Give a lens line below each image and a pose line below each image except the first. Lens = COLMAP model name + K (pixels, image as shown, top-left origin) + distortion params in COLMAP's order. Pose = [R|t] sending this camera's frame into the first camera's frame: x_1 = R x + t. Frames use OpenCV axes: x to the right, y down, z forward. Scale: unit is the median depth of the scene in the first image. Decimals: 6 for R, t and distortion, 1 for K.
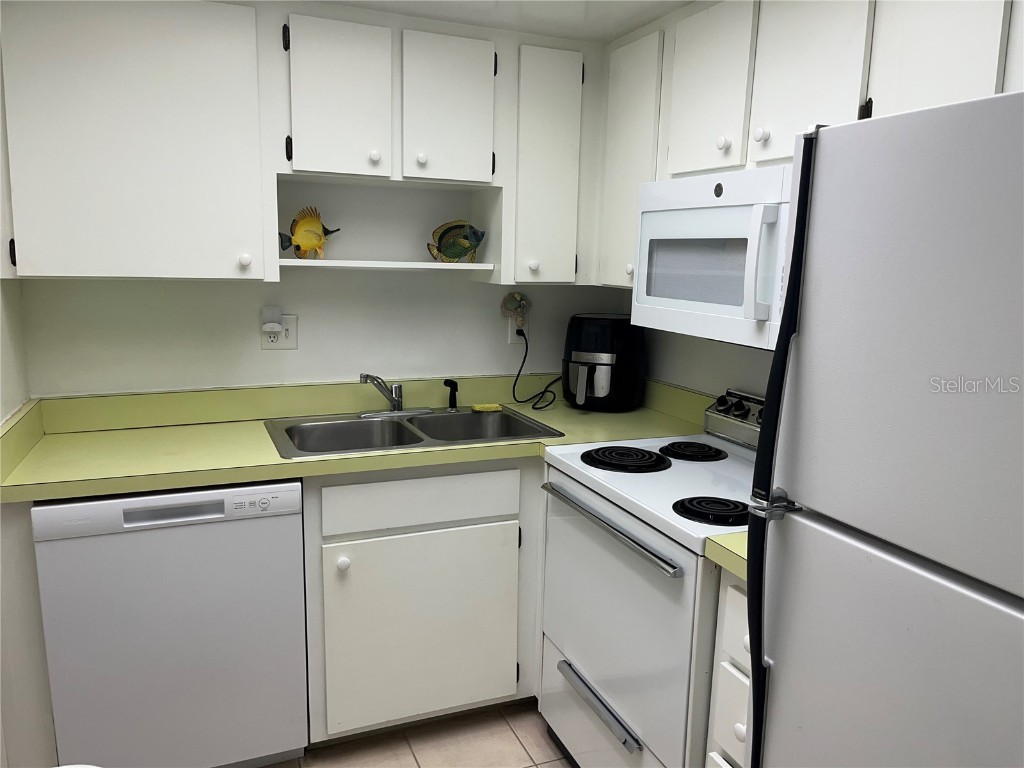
lens RADIAL K [[775.4, 0, 520.0], [0, 775.4, 391.0], [0, 0, 1]] dist [0.071112, -0.099106]
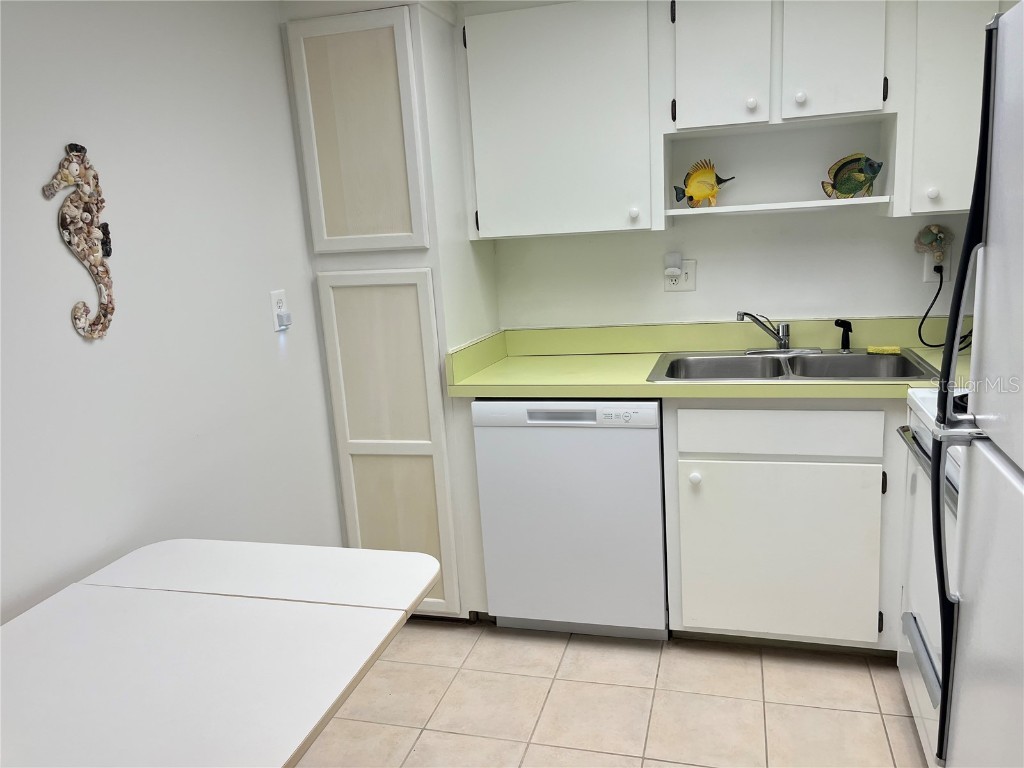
lens RADIAL K [[786.0, 0, 512.0], [0, 786.0, 384.0], [0, 0, 1]] dist [0.021753, -0.000324]
pose [[0.774687, 0.060450, -0.629449, 0.241648], [-0.031799, 0.997885, 0.056698, 0.025444], [0.631545, -0.023907, 0.774970, -0.039265]]
